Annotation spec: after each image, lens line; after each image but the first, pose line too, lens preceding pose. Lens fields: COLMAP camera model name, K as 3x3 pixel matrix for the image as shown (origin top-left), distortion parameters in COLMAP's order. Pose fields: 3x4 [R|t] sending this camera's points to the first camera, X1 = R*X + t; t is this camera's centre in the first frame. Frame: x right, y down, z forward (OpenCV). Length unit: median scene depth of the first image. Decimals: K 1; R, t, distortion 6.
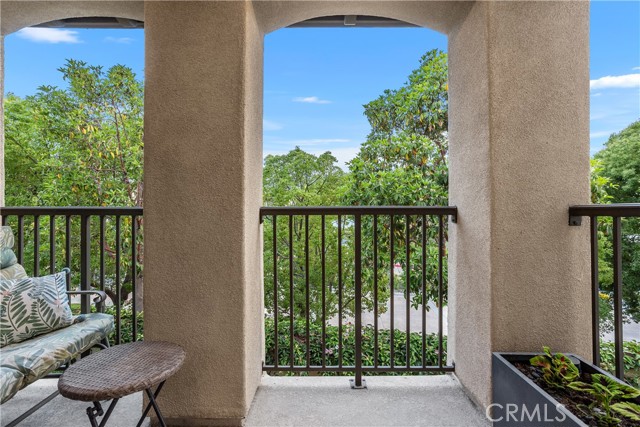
lens RADIAL K [[299.6, 0, 319.7], [0, 299.6, 233.5], [0, 0, 1]] dist [-0.041498, 0.027275]
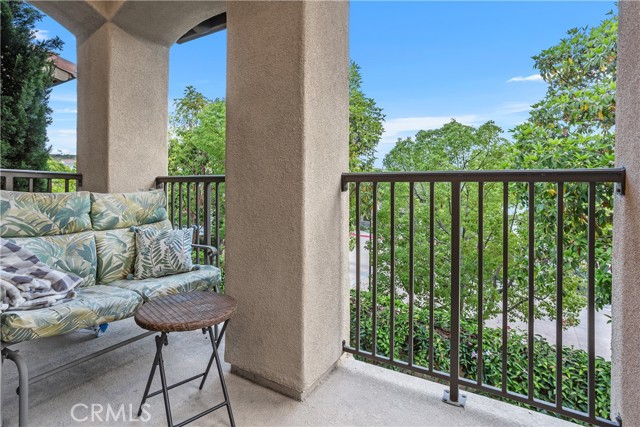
lens RADIAL K [[308.2, 0, 315.8], [0, 308.2, 210.3], [0, 0, 1]] dist [-0.052947, 0.028407]
pose [[0.876957, 0.043831, -0.478567, 0.190636], [-0.048641, 0.998814, 0.002347, 0.027949], [0.478102, 0.021220, 0.878048, 0.125971]]
